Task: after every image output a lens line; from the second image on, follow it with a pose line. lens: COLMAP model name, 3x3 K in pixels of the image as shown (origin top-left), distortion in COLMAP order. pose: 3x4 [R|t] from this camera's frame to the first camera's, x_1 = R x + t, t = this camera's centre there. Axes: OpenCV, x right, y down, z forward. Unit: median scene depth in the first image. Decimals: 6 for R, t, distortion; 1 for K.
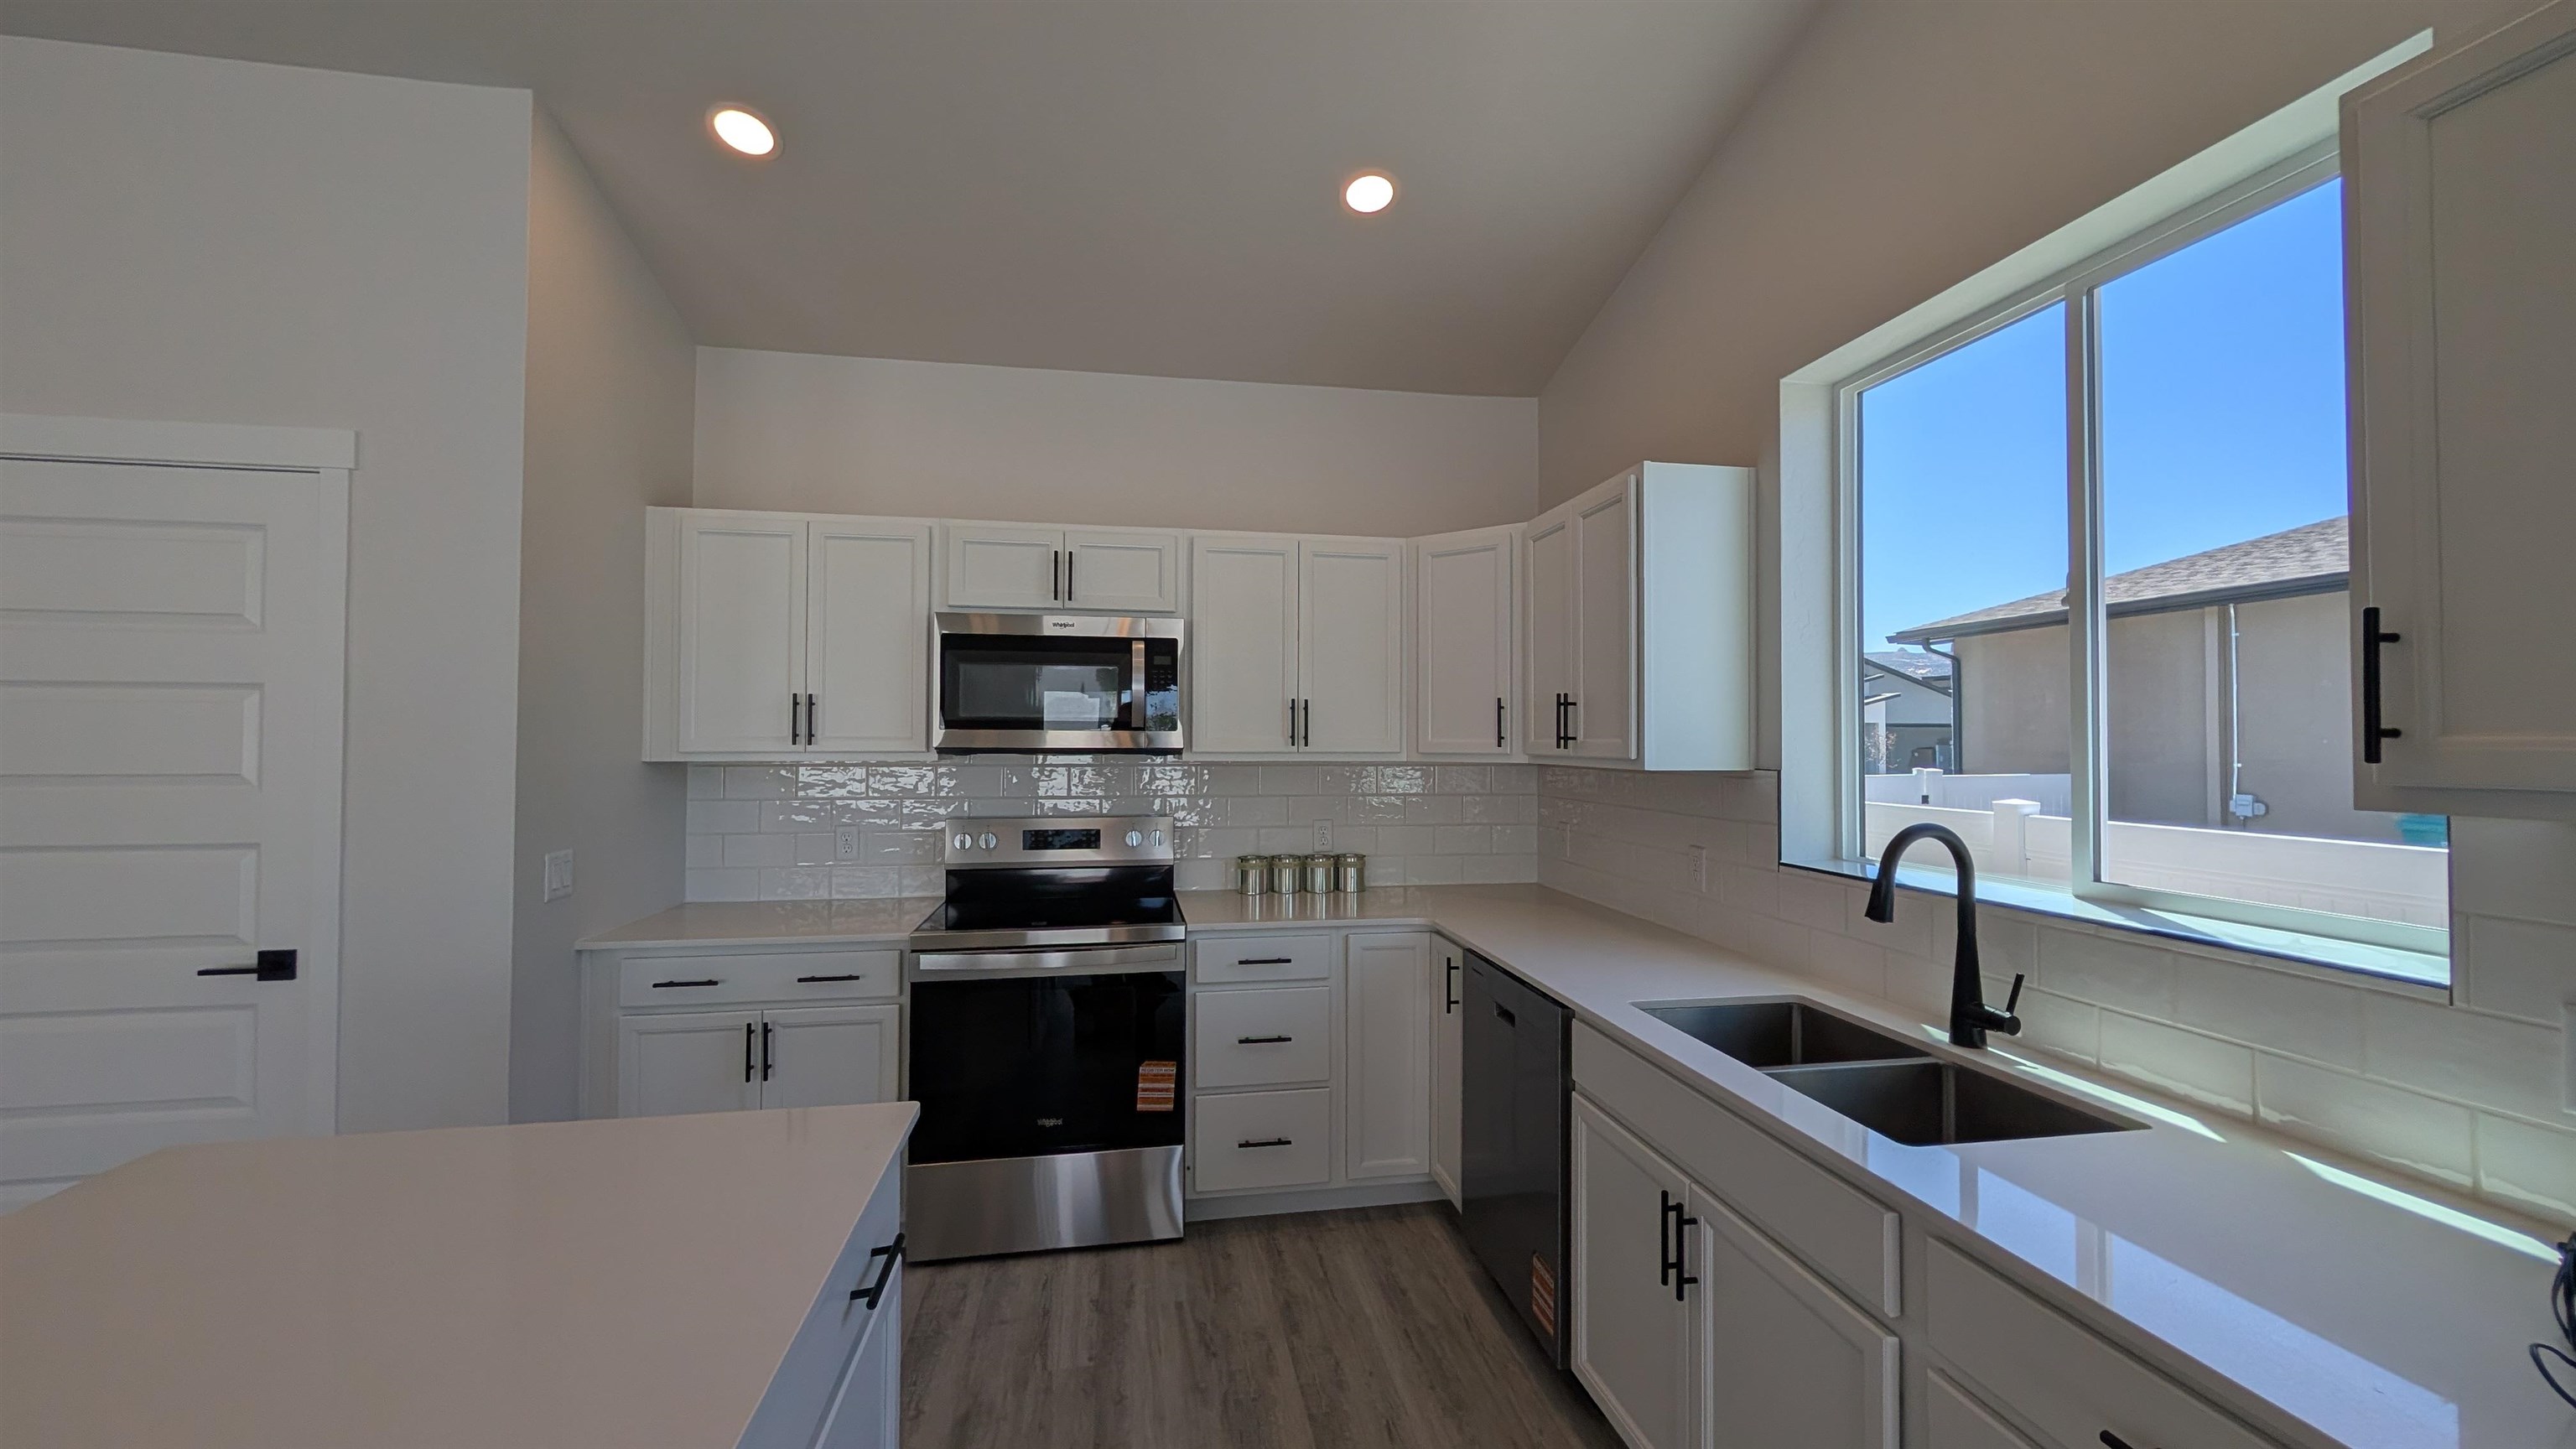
lens RADIAL K [[953.3, 0, 1288.0], [0, 953.3, 724.5], [0, 0, 1]] dist [-0.015946, 0.000022]
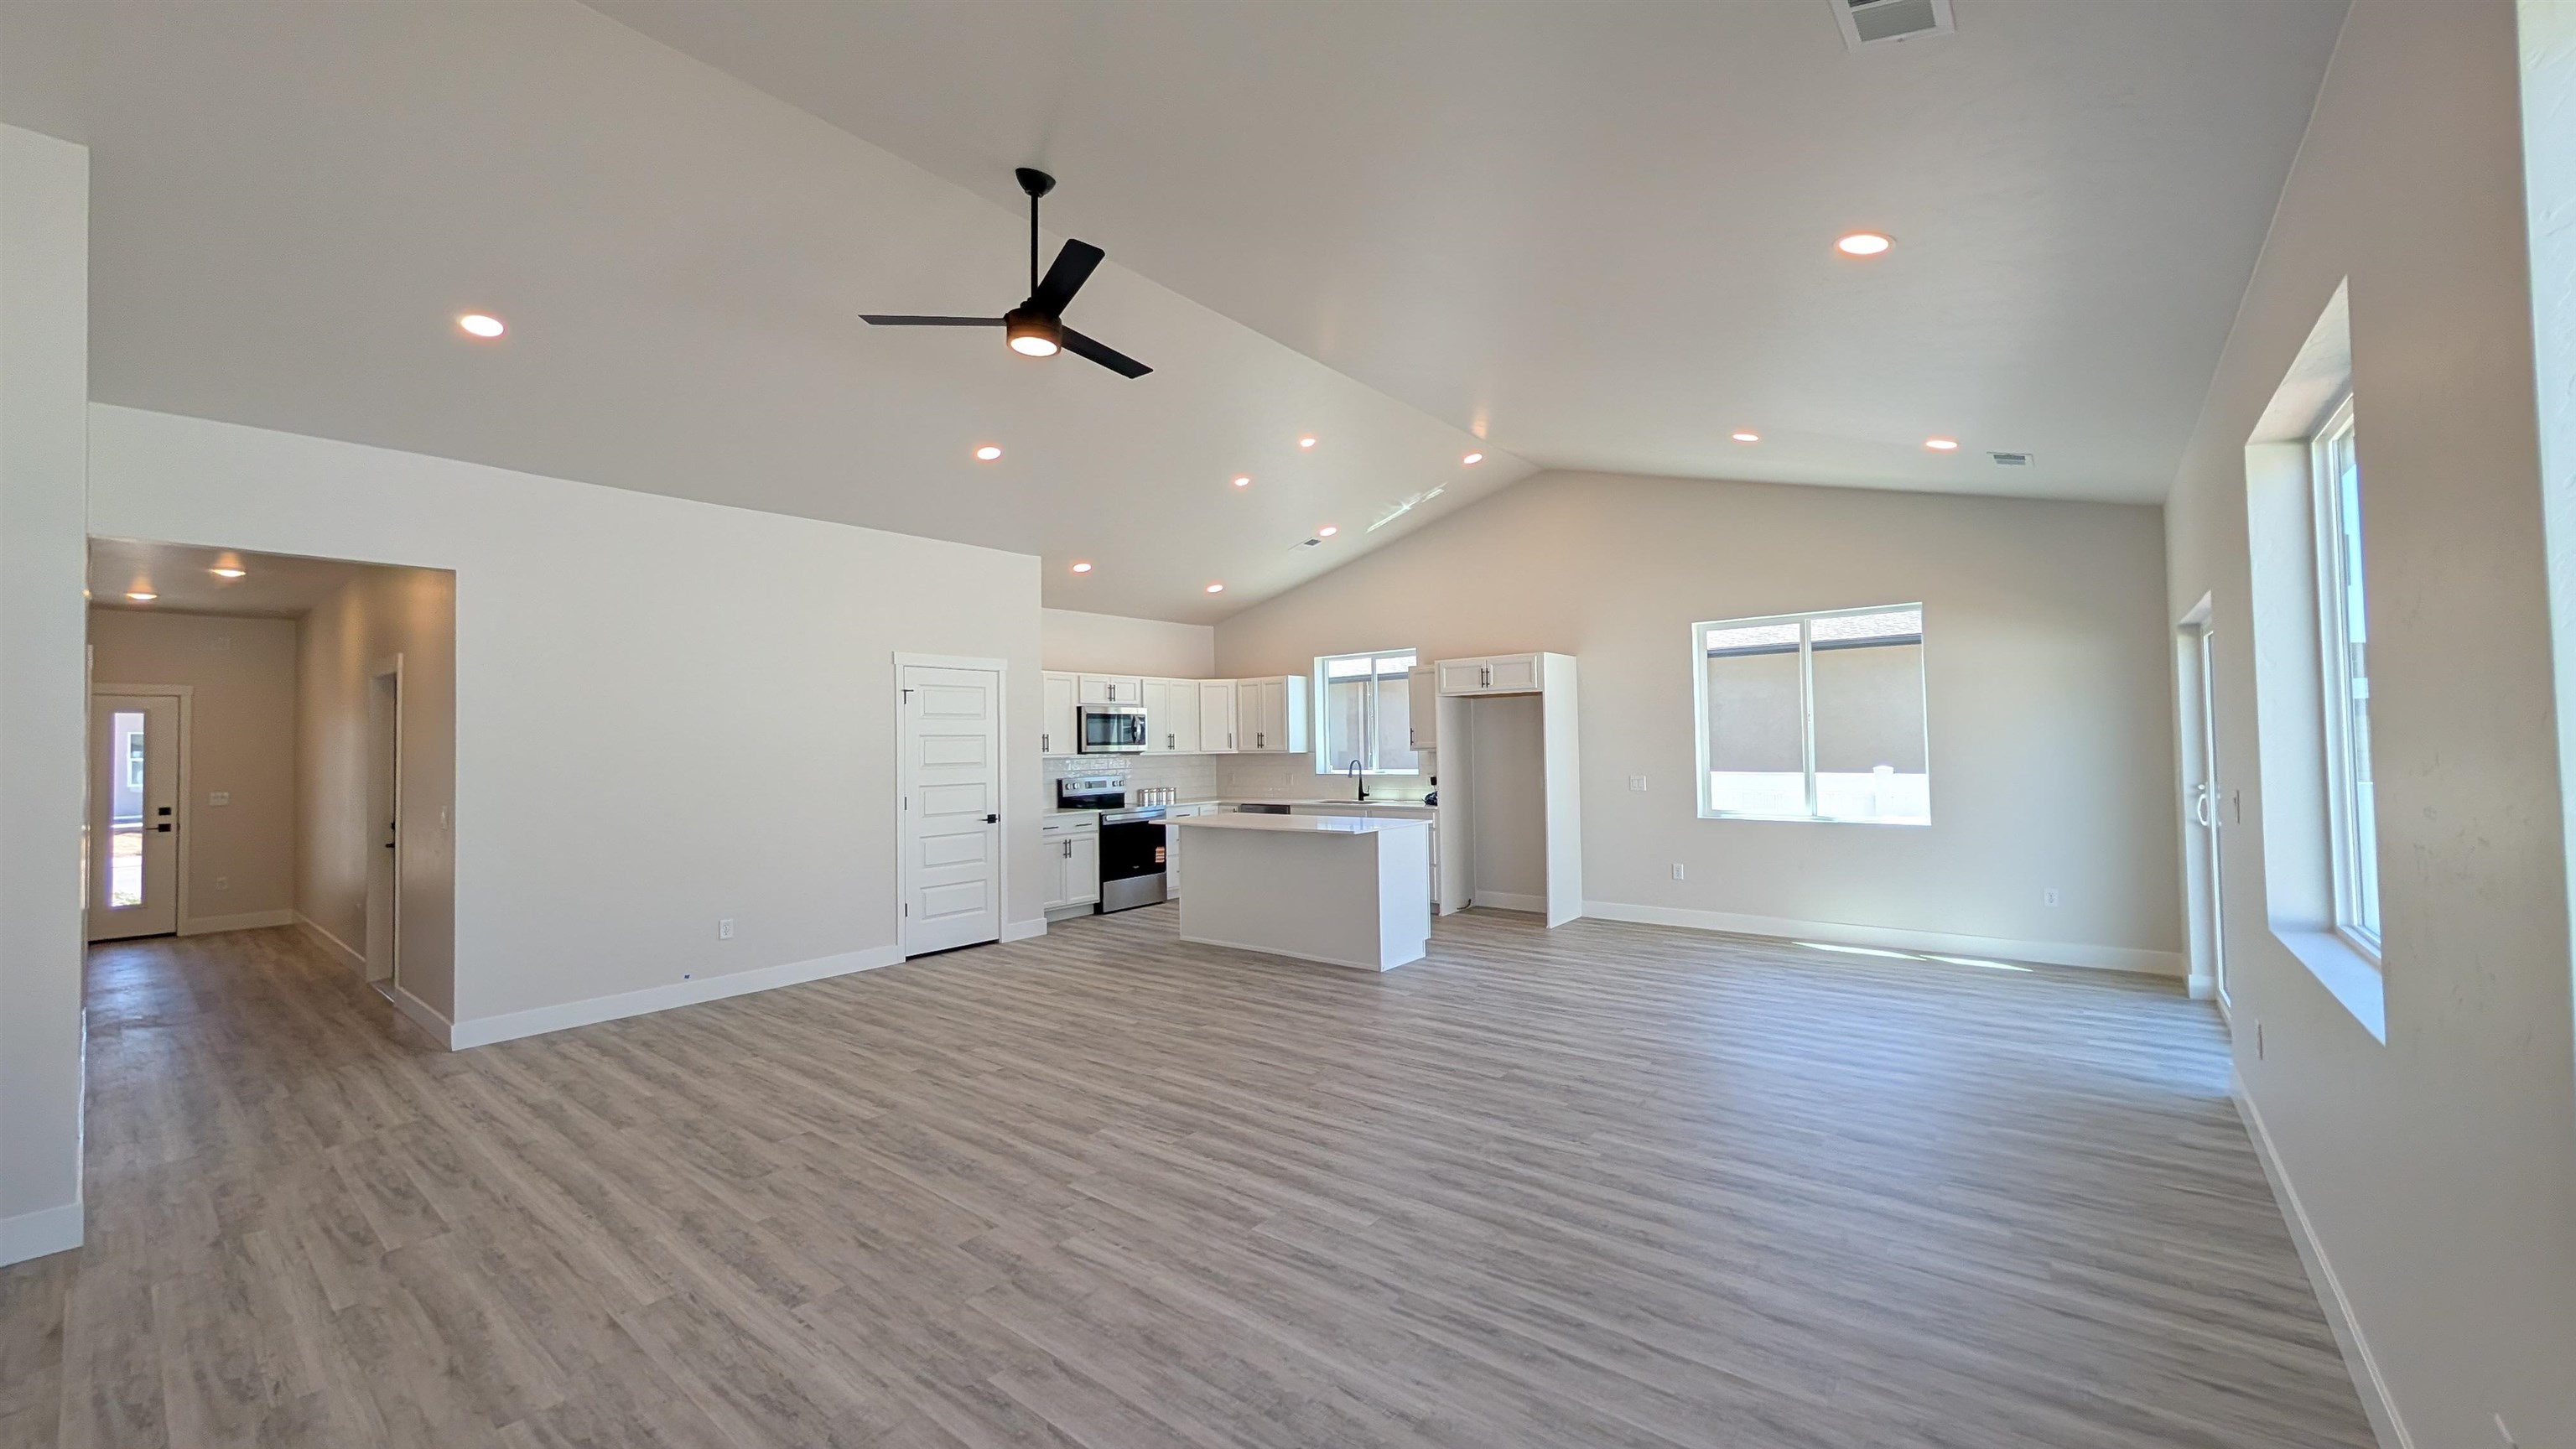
lens RADIAL K [[980.7, 0, 1288.0], [0, 980.7, 724.5], [0, 0, 1]] dist [0.000942, 0.000076]
pose [[0.763693, -0.003806, 0.645568, -1.856969], [0.011358, 0.999907, -0.007542, -0.031044], [-0.645480, 0.013092, 0.763665, -1.738692]]
